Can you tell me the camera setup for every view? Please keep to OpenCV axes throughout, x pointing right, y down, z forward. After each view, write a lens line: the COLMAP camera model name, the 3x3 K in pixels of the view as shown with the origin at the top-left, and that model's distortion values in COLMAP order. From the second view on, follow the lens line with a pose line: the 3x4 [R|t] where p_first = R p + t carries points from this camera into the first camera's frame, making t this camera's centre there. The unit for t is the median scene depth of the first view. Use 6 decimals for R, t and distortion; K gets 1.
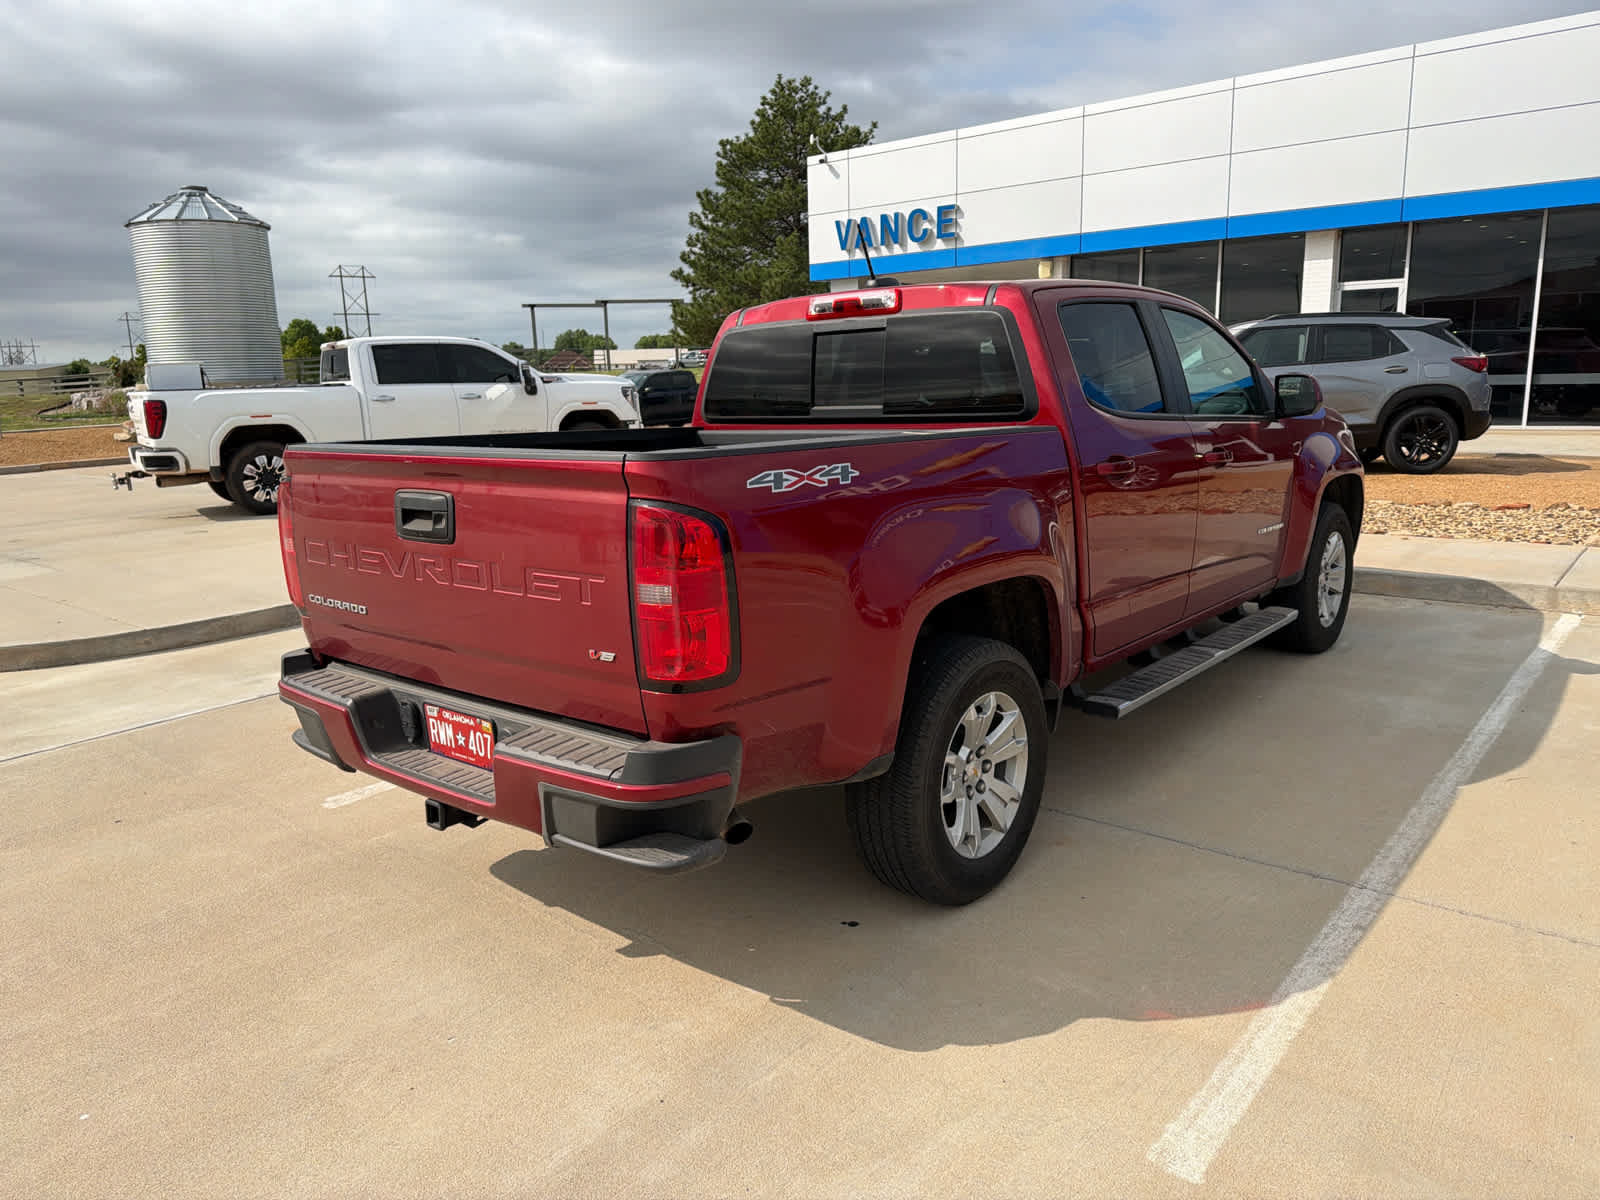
lens RADIAL K [[1130.9, 0, 794.8], [0, 1130.9, 601.1], [0, 0, 1]] dist [0.062865, -0.071200]
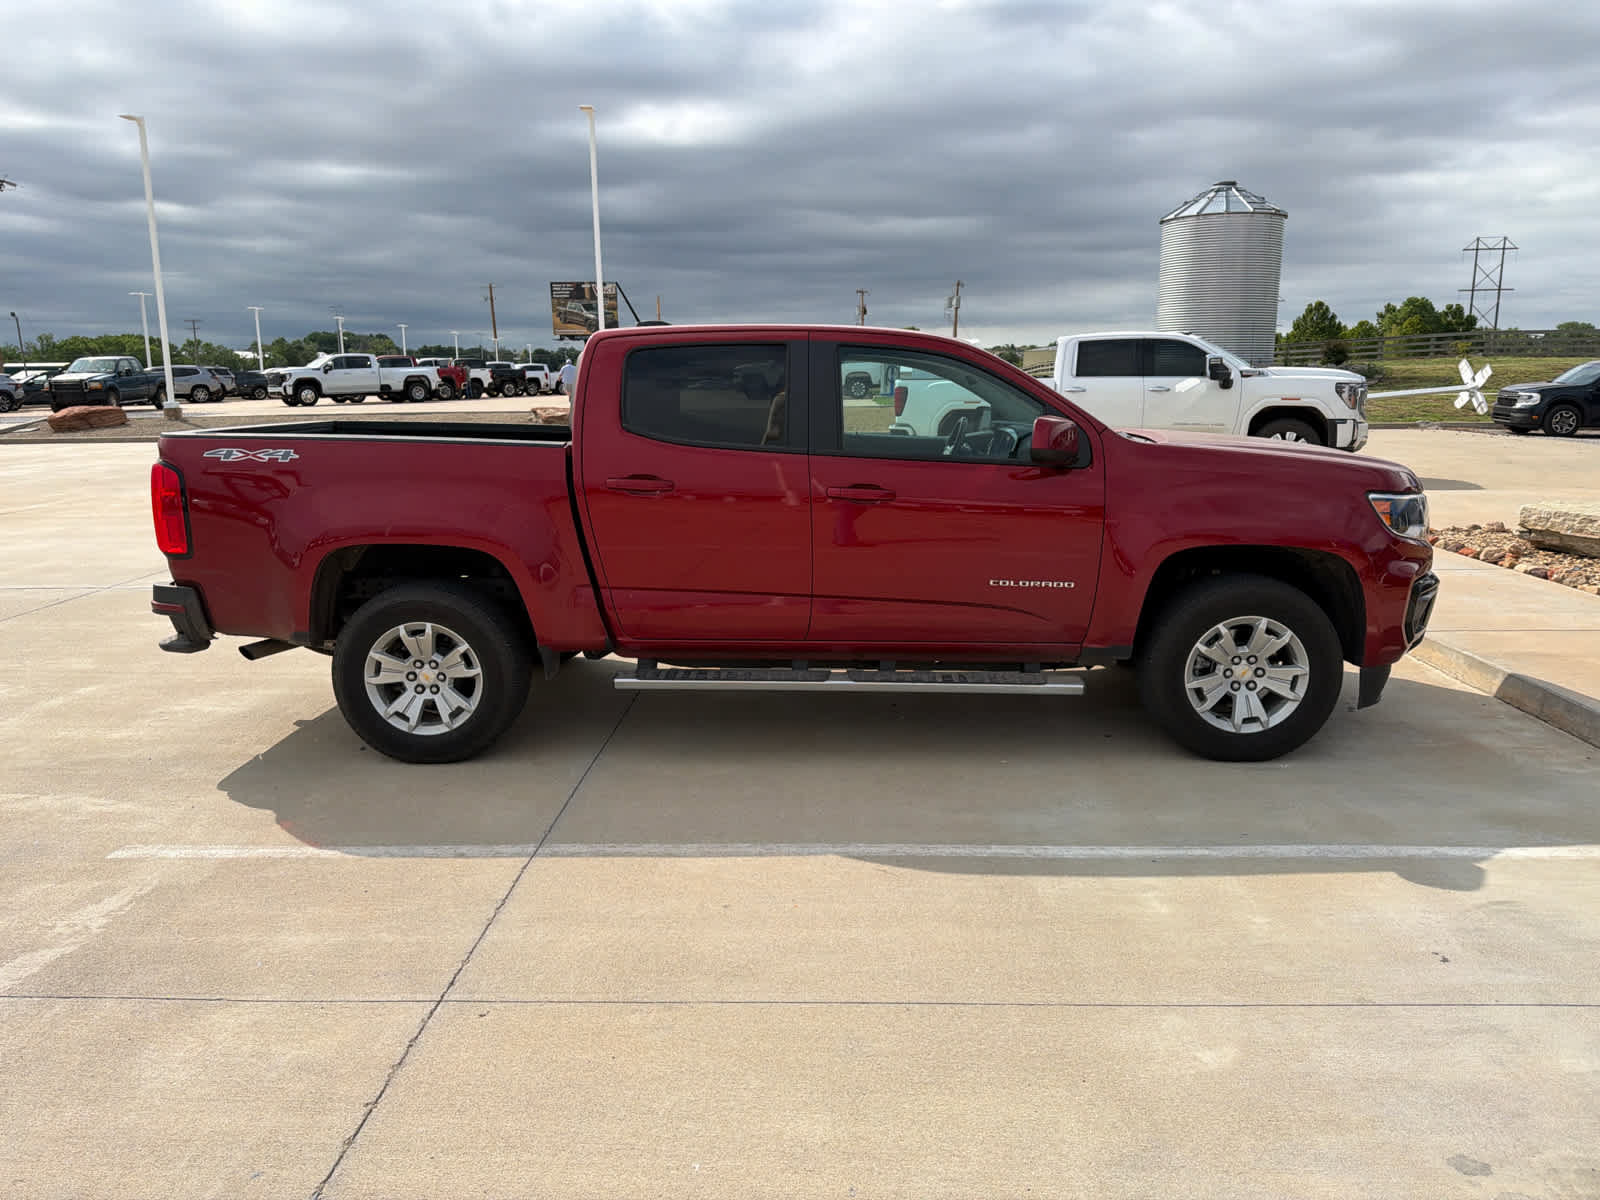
lens RADIAL K [[1130.9, 0, 794.8], [0, 1130.9, 601.1], [0, 0, 1]] dist [0.062865, -0.071200]
pose [[0.612408, 0.184728, -0.768656, 0.913942], [-0.170632, 0.980284, 0.099641, -0.098779], [0.771907, 0.070137, 0.631855, 0.264652]]
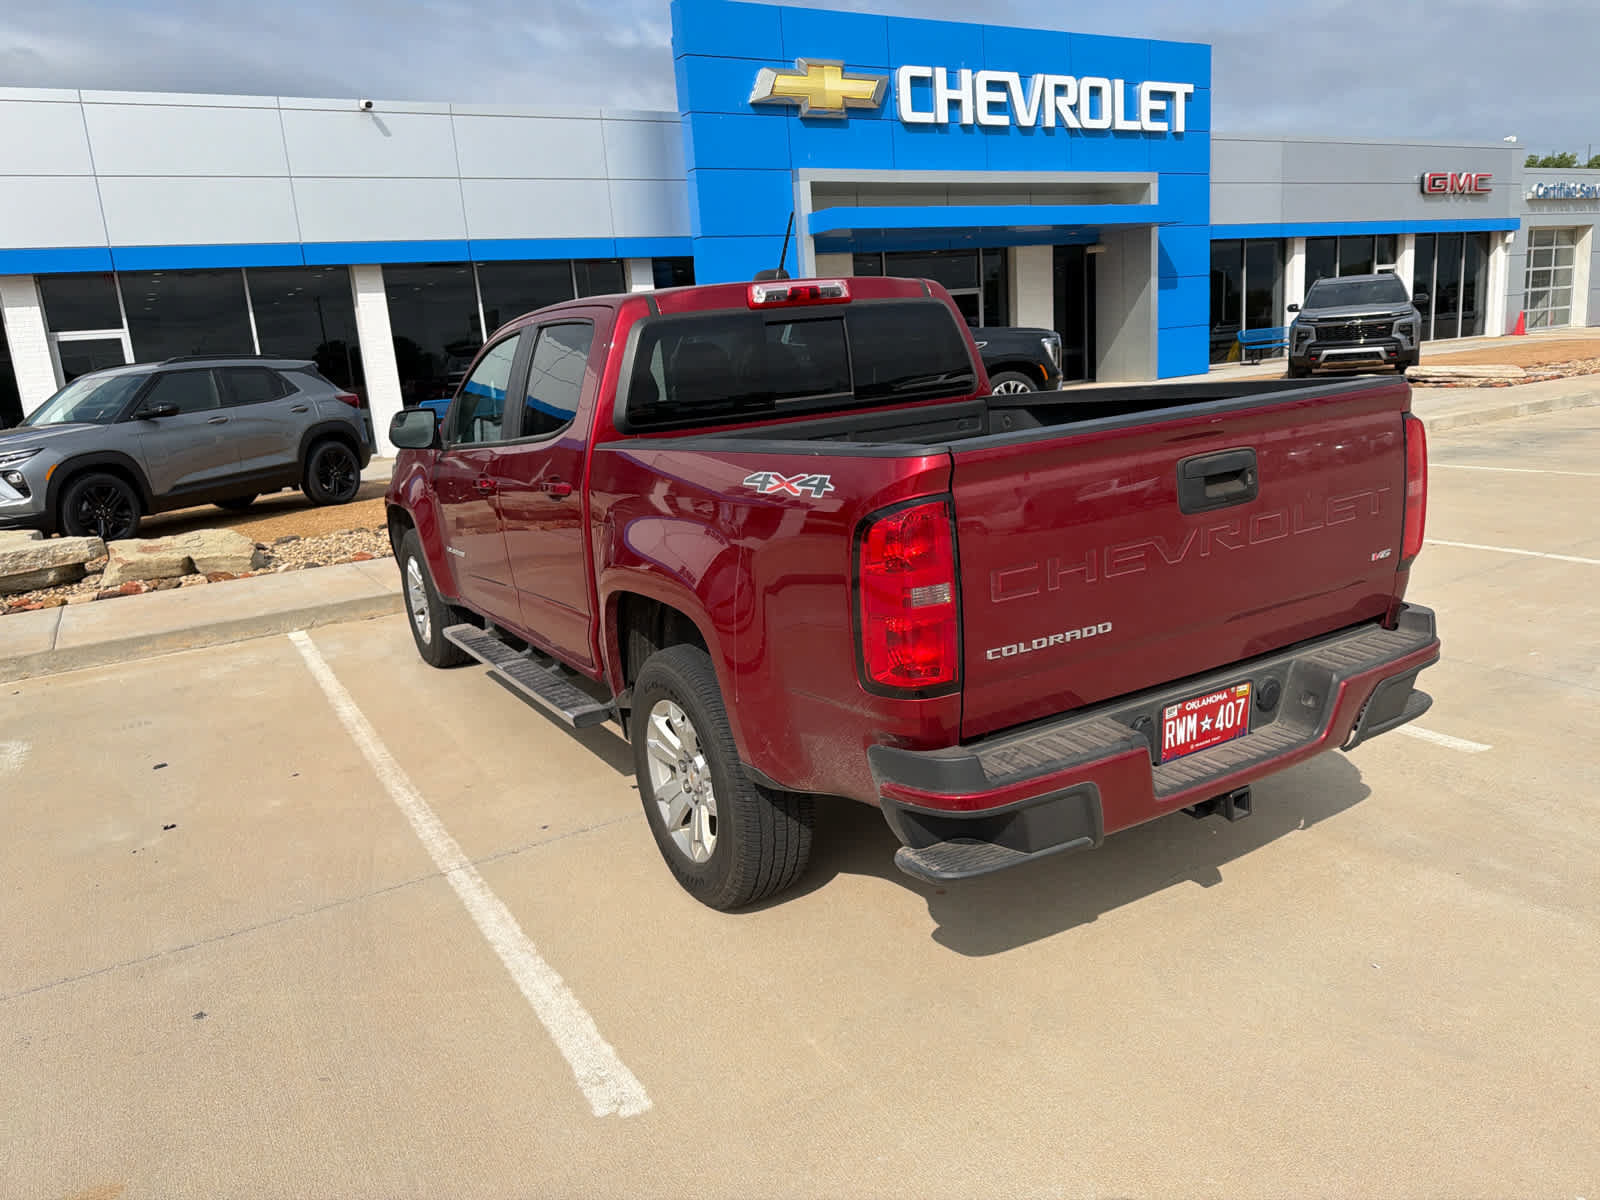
lens RADIAL K [[1141.1, 0, 795.3], [0, 1141.1, 599.2], [0, 0, 1]] dist [0.045020, -0.057434]
pose [[0.333998, -0.197891, 0.921566, -0.670328], [0.253373, 0.960576, 0.114439, -0.089302], [-0.907881, 0.195277, 0.370971, 0.508229]]
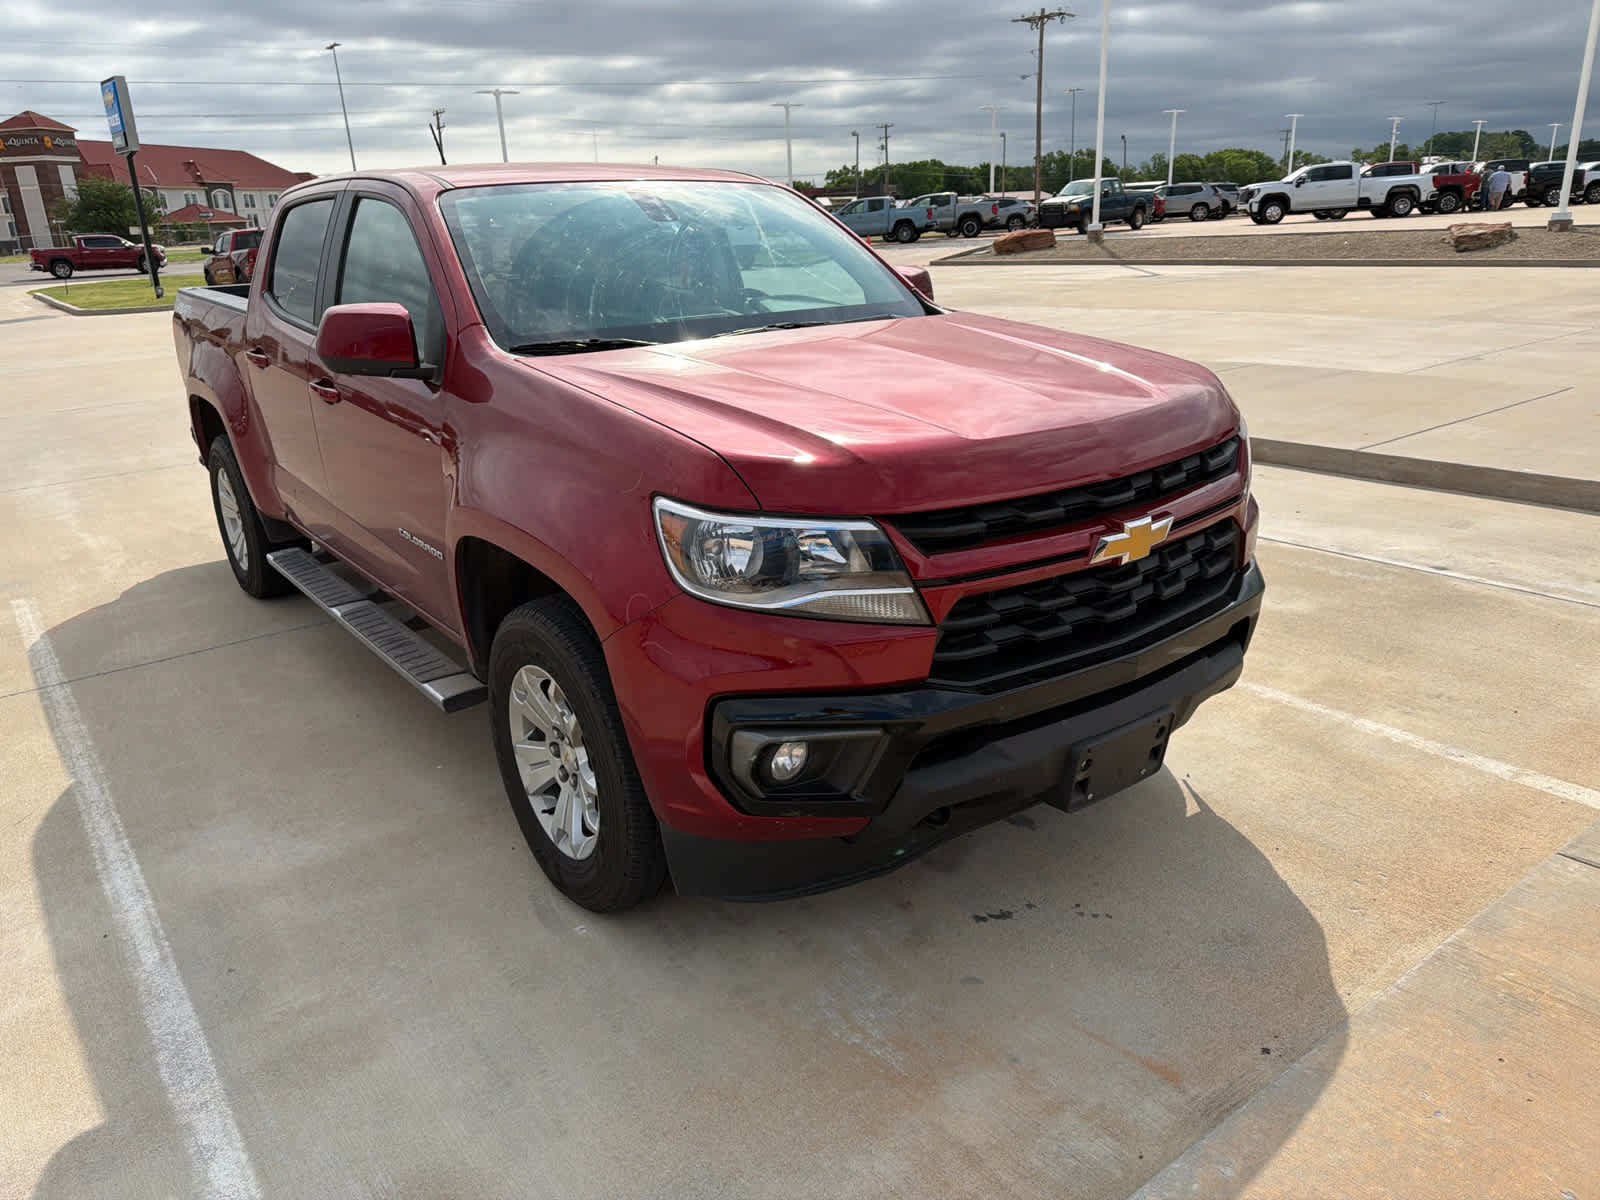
lens RADIAL K [[1141.1, 0, 795.3], [0, 1141.1, 599.2], [0, 0, 1]] dist [0.045020, -0.057434]
pose [[-0.229409, 0.353373, -0.906917, 0.889732], [-0.147472, 0.908391, 0.391251, -0.294793], [0.962093, 0.223501, -0.156280, 1.207702]]
